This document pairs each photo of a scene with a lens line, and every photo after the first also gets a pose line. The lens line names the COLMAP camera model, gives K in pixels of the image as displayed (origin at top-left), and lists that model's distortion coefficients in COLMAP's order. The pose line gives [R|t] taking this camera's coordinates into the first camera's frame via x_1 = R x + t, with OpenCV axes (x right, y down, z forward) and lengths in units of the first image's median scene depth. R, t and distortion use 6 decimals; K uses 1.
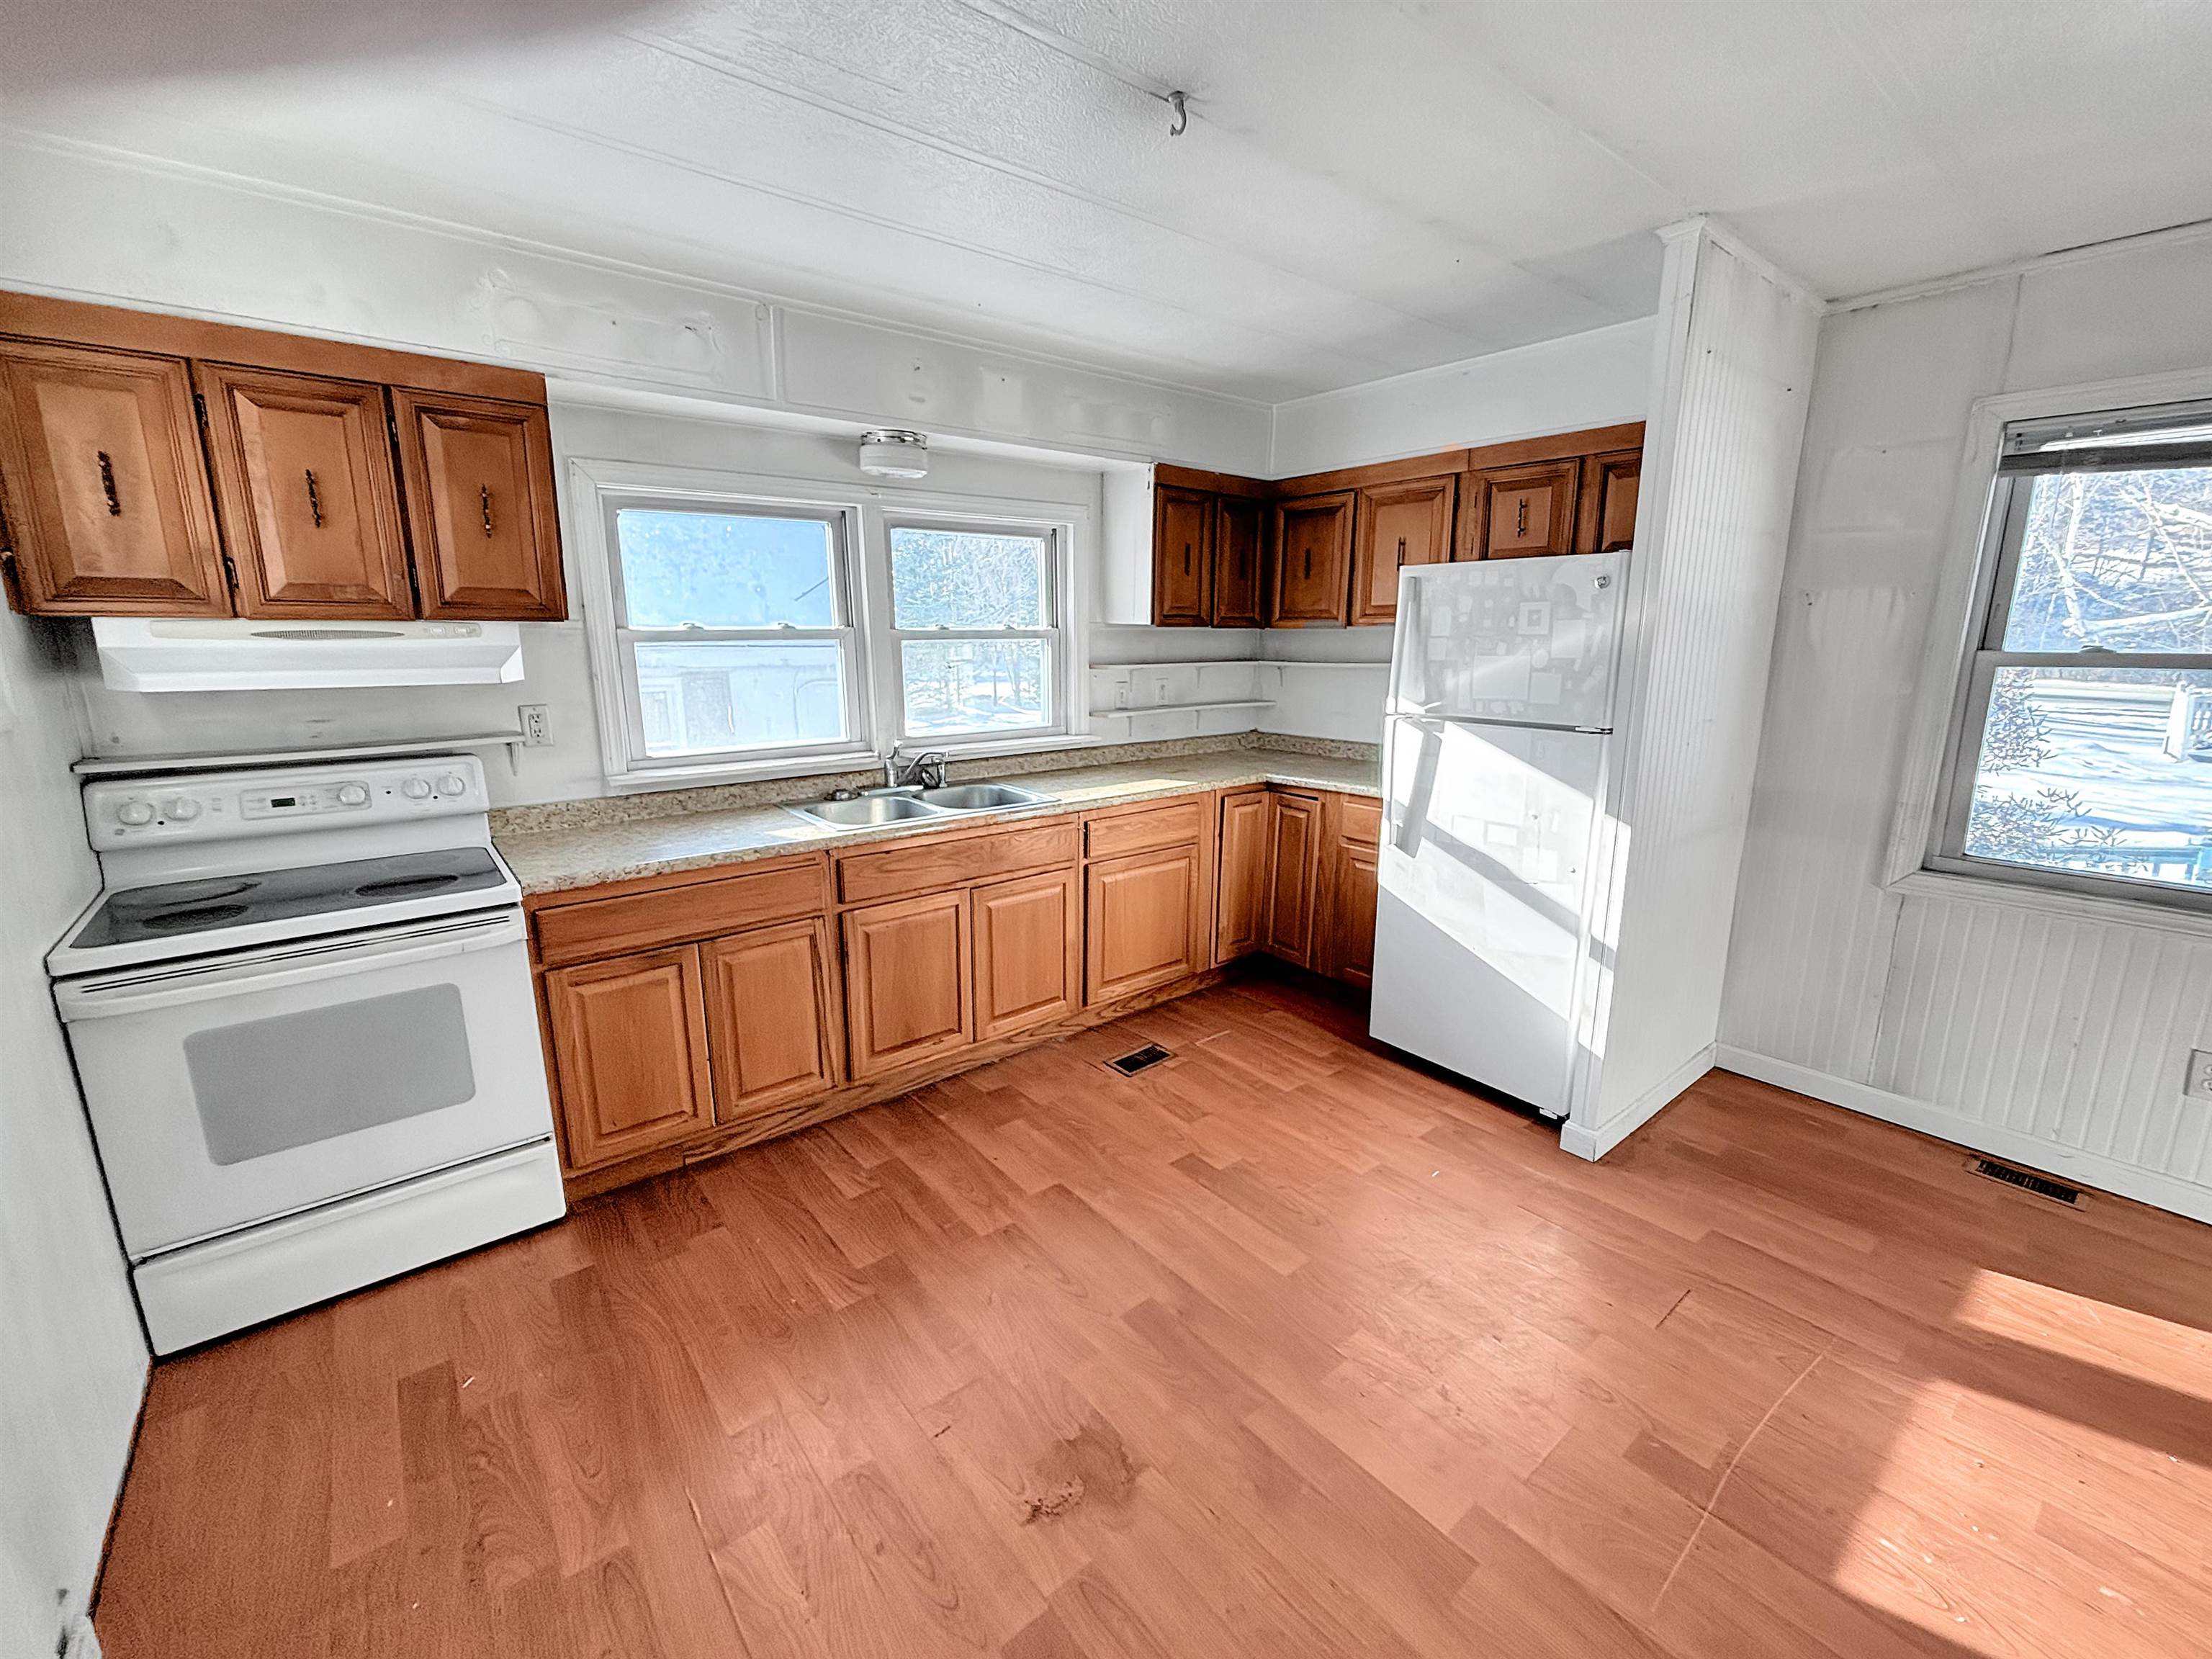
lens RADIAL K [[921.0, 0, 1106.0], [0, 921.0, 829.5], [0, 0, 1]] dist [-0.002252, -0.000237]
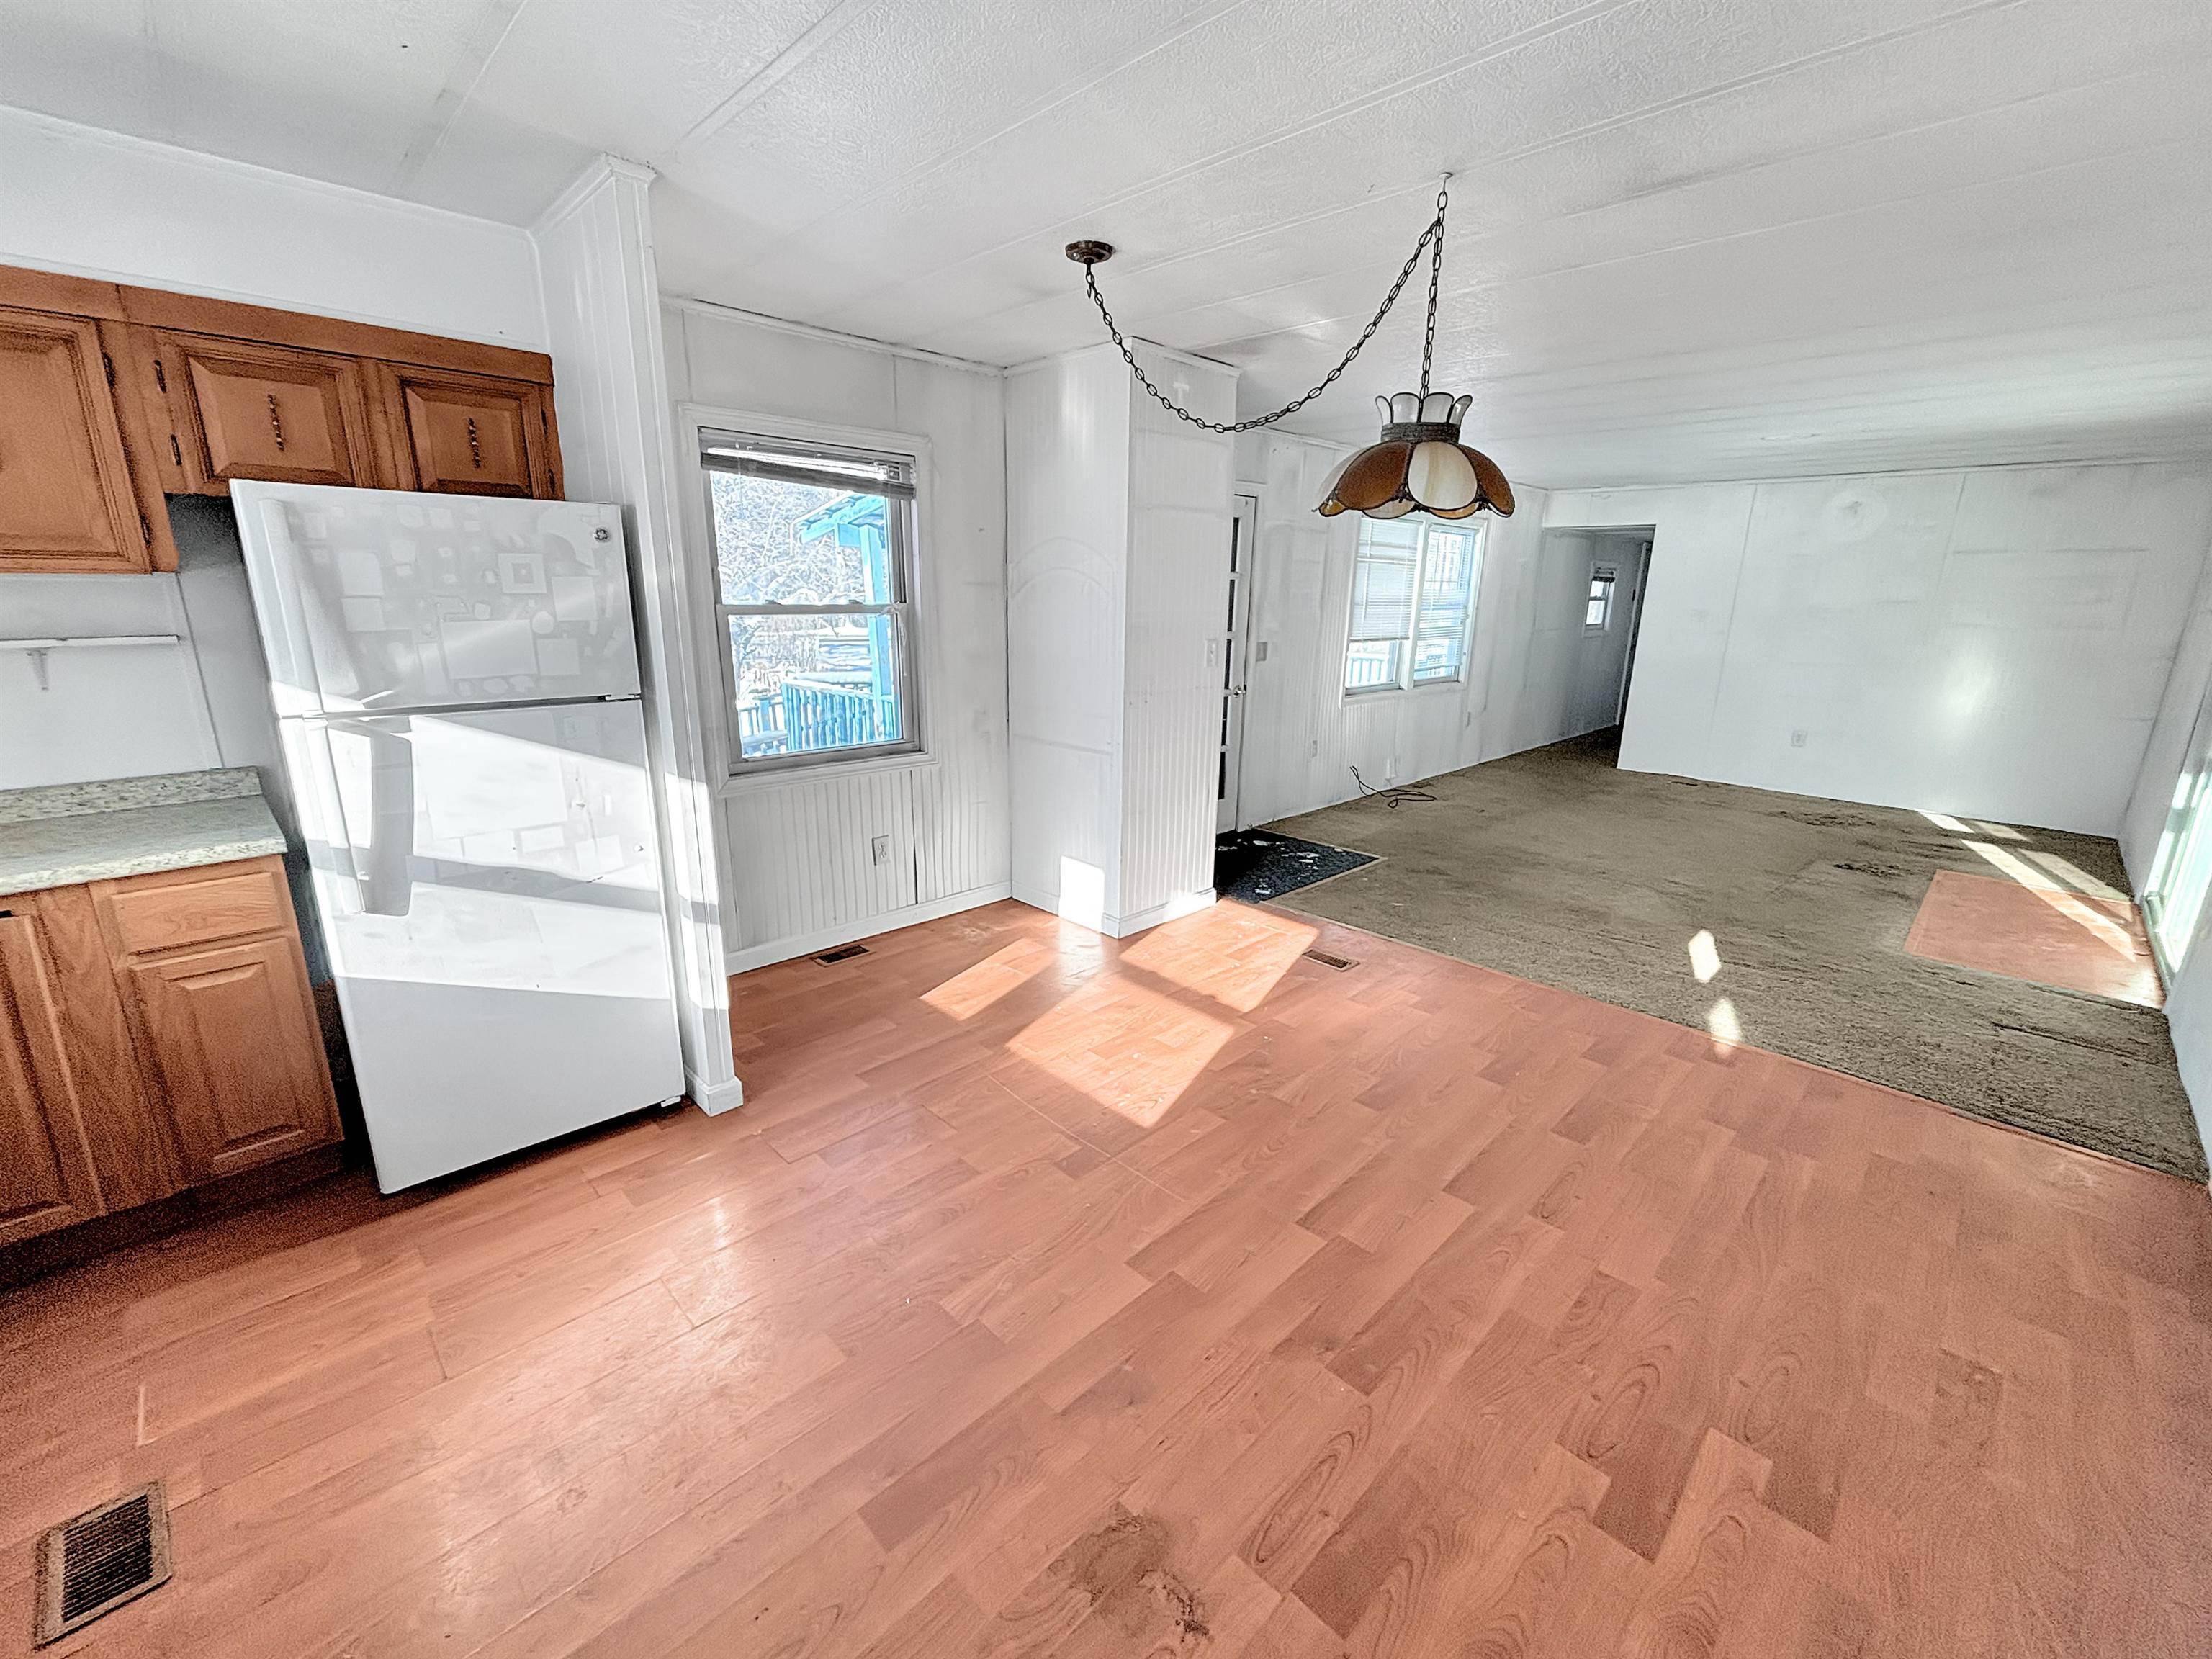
lens RADIAL K [[911.7, 0, 1103.7], [0, 911.7, 824.0], [0, 0, 1]] dist [0.001978, 0.000177]
pose [[-0.100568, -0.249003, 0.963267, -0.434270], [0.198452, 0.943700, 0.264664, -0.132656], [-0.974937, 0.217780, -0.045491, 0.585756]]
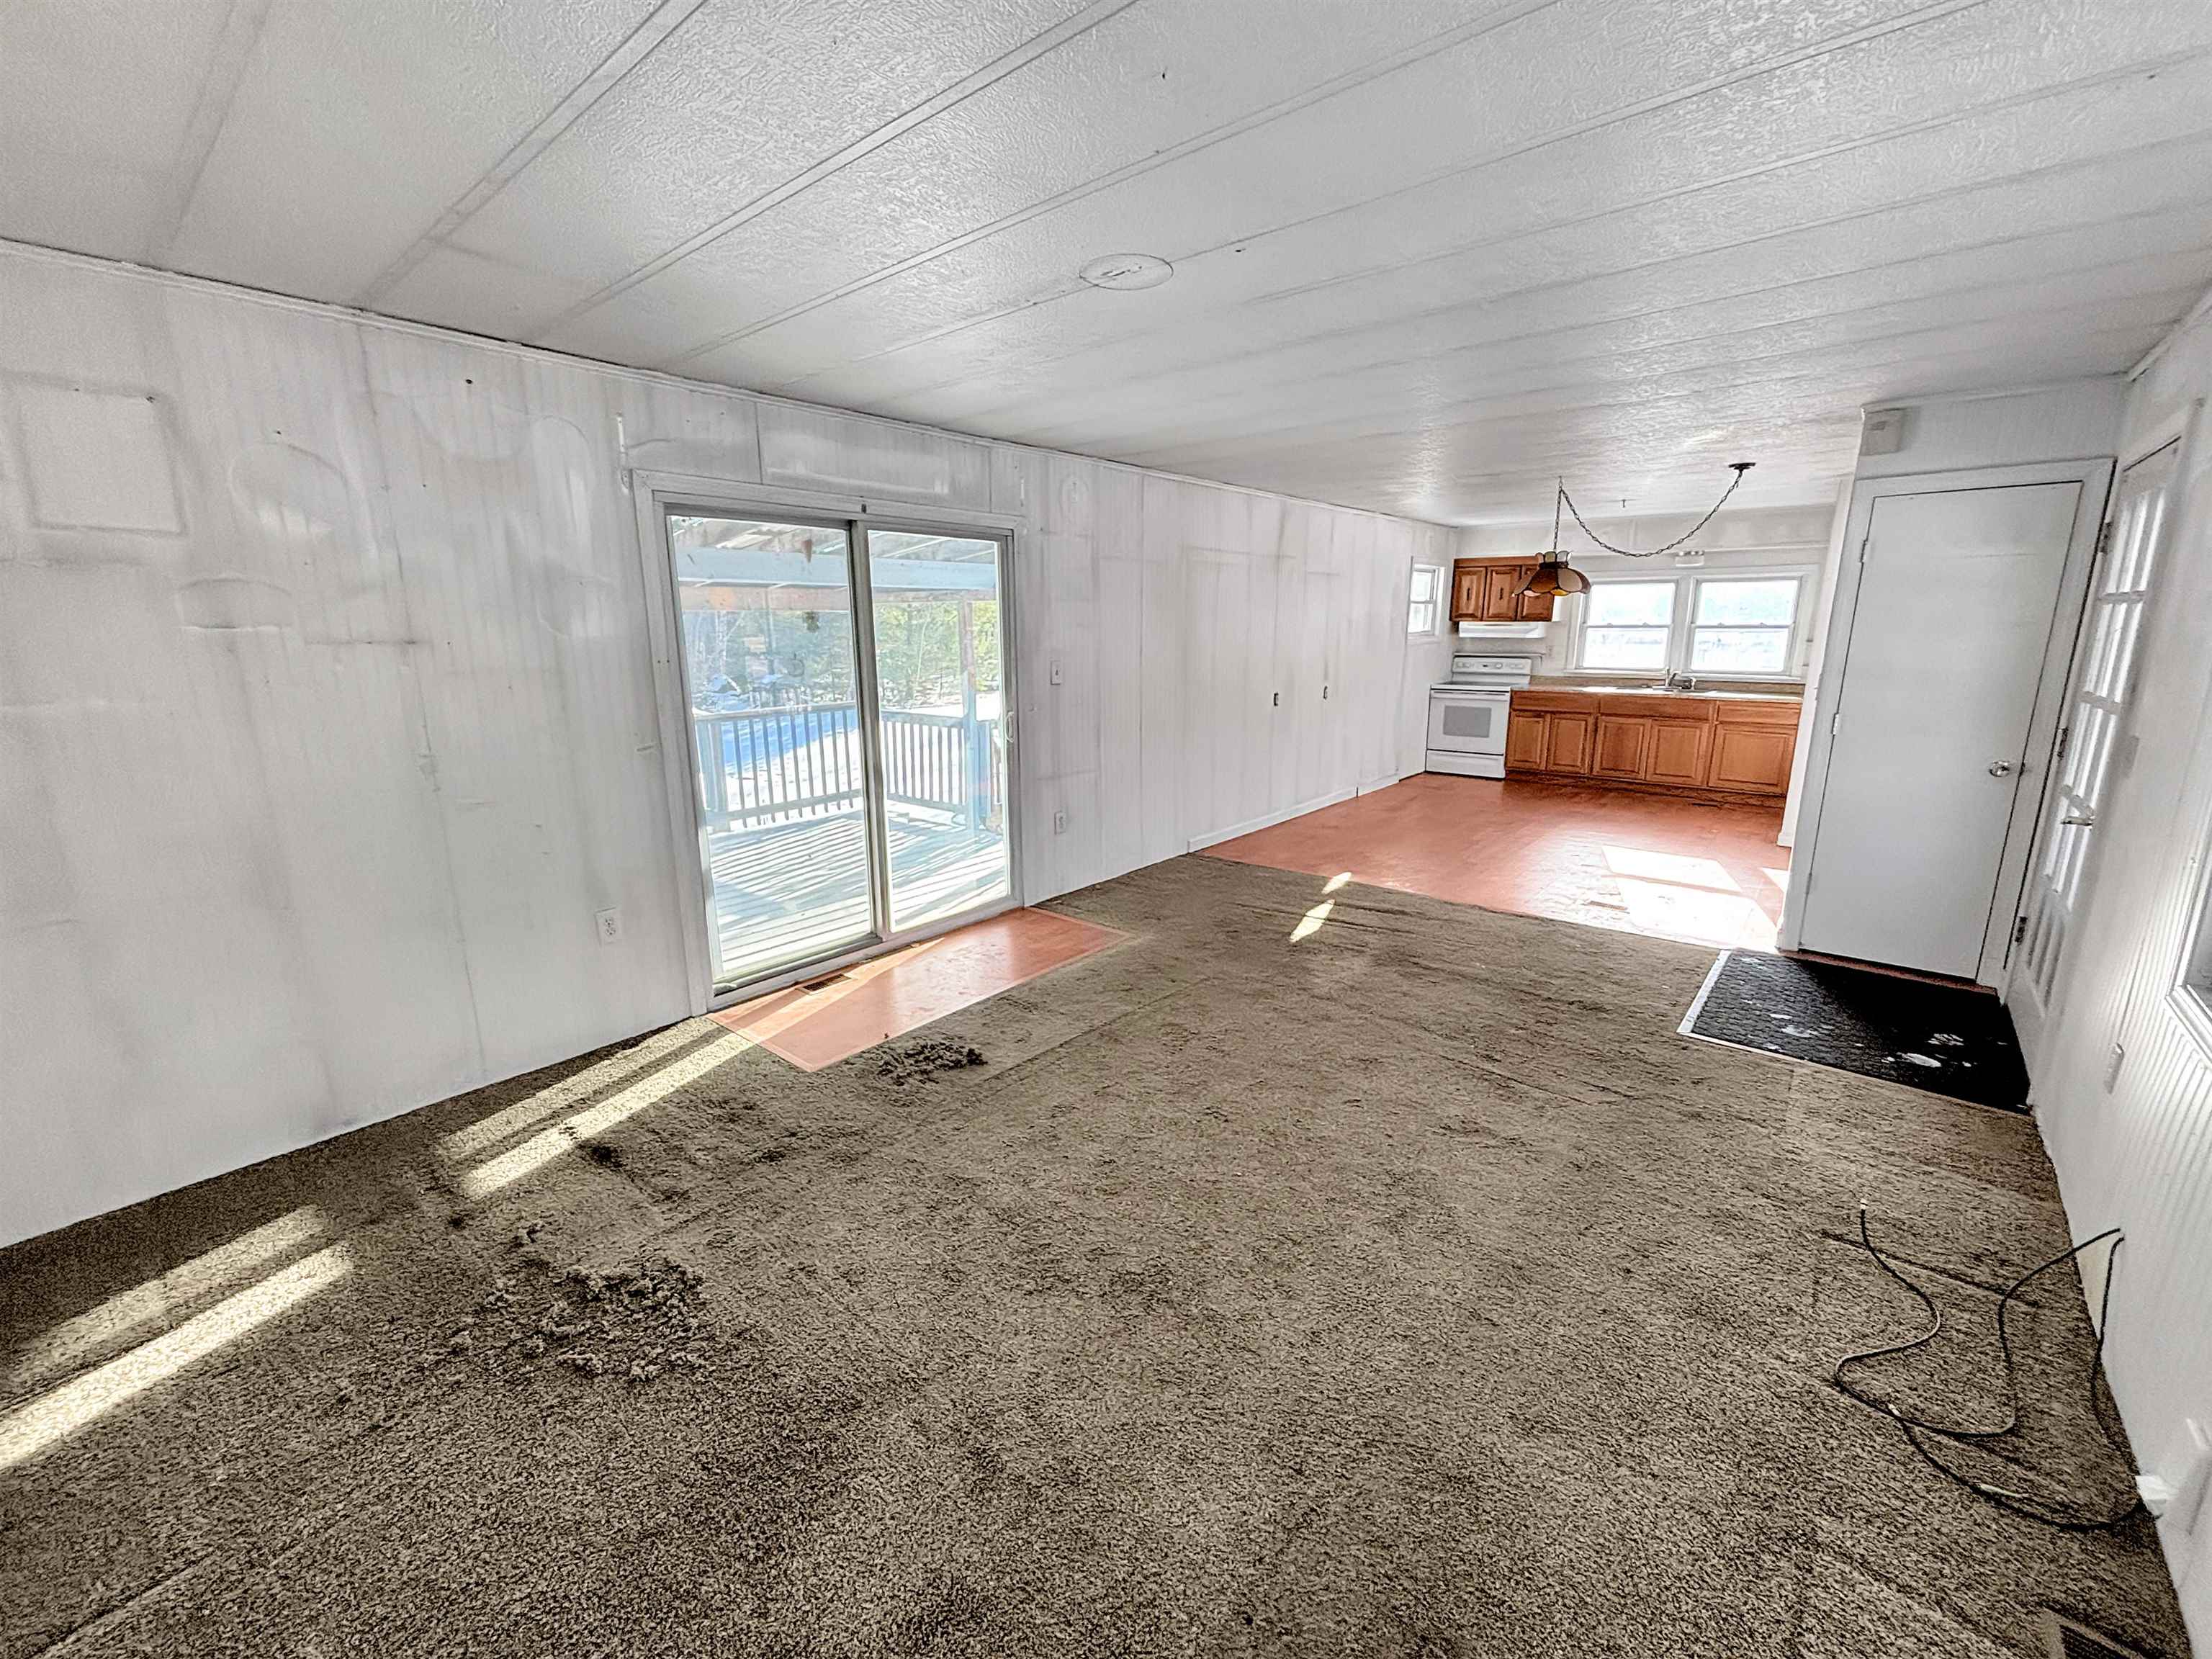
lens RADIAL K [[911.7, 0, 1103.7], [0, 911.7, 824.0], [0, 0, 1]] dist [0.001978, 0.000177]
pose [[0.183696, 0.213169, -0.959591, 2.507876], [-0.206392, 0.962807, 0.174373, 0.257382], [0.961072, 0.166020, 0.220860, -1.254396]]
